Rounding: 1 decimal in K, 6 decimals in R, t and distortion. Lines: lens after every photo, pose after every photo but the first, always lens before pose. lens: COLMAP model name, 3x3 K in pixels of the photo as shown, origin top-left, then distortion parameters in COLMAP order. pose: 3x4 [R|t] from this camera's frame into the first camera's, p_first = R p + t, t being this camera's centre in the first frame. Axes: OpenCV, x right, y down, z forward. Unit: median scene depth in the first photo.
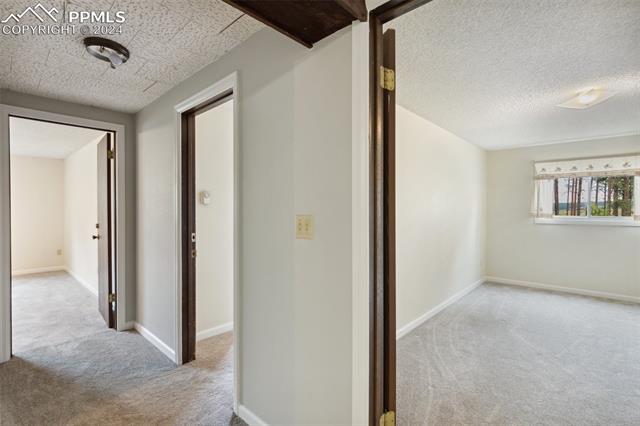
lens RADIAL K [[300.6, 0, 316.6], [0, 300.6, 213.8], [0, 0, 1]] dist [-0.007630, -0.000064]
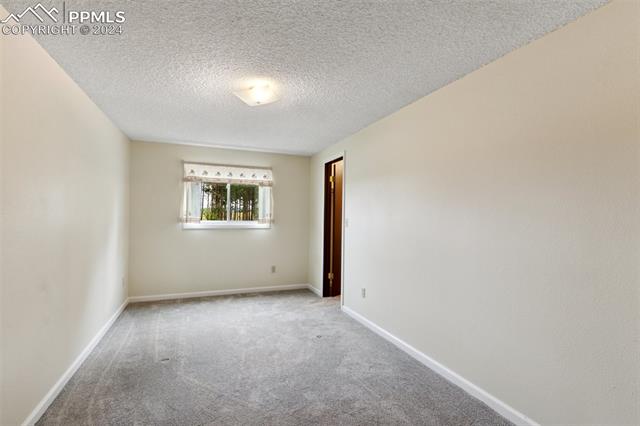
lens RADIAL K [[300.6, 0, 314.3], [0, 300.6, 217.1], [0, 0, 1]] dist [-0.007630, -0.000064]
pose [[0.439717, -0.001457, 0.898135, 0.083192], [0.001989, 0.999998, 0.000648, -0.004176], [-0.898134, 0.001501, 0.439719, 0.251512]]
